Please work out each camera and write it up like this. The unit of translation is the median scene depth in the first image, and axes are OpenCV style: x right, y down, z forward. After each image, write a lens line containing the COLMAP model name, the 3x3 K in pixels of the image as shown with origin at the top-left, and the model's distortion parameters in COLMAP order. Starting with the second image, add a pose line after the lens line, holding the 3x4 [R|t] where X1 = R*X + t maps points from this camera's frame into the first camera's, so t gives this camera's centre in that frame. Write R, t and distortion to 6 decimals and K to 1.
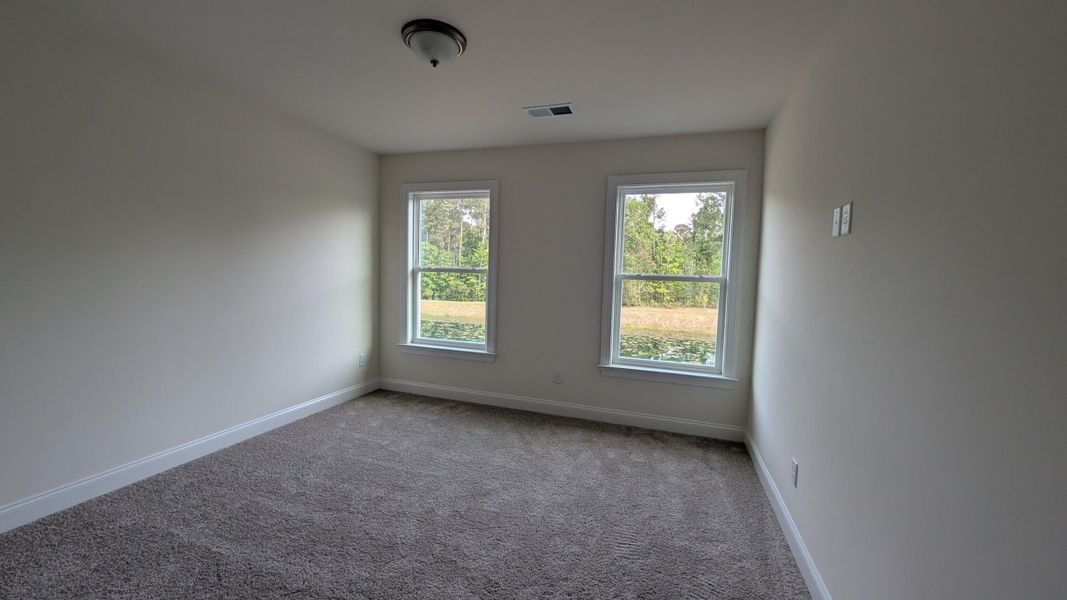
lens RADIAL K [[413.7, 0, 531.4], [0, 413.7, 302.2], [0, 0, 1]] dist [-0.000021, 0.000488]
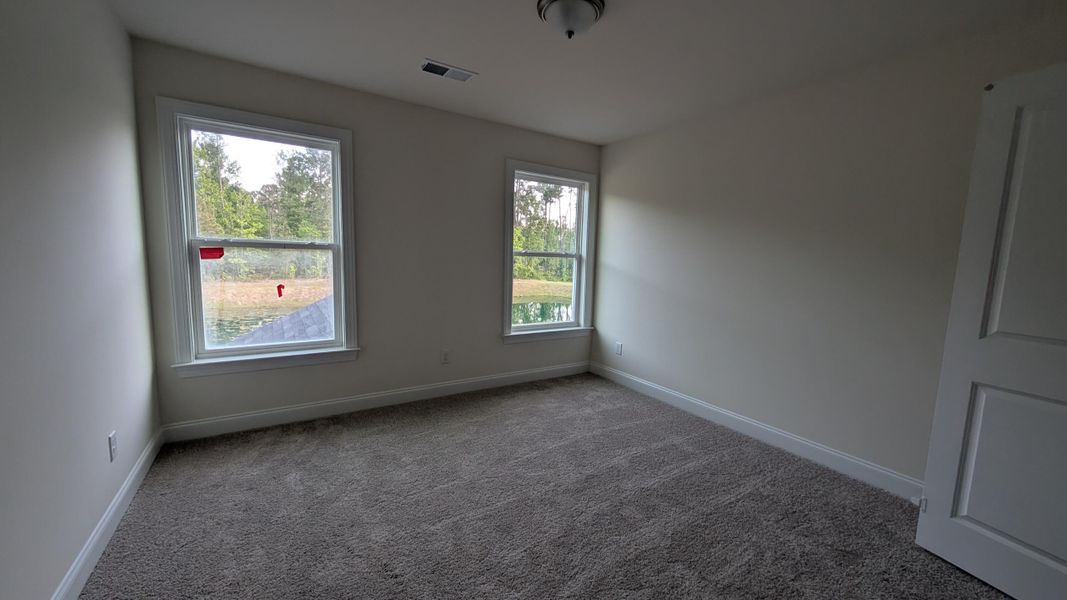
lens RADIAL K [[413.7, 0, 549.8], [0, 413.7, 300.5], [0, 0, 1]] dist [-0.000021, 0.000488]
pose [[0.577833, -0.096385, 0.810444, -0.512963], [0.038932, 0.995127, 0.090591, -0.025676], [-0.815226, -0.020795, 0.578770, 0.225447]]
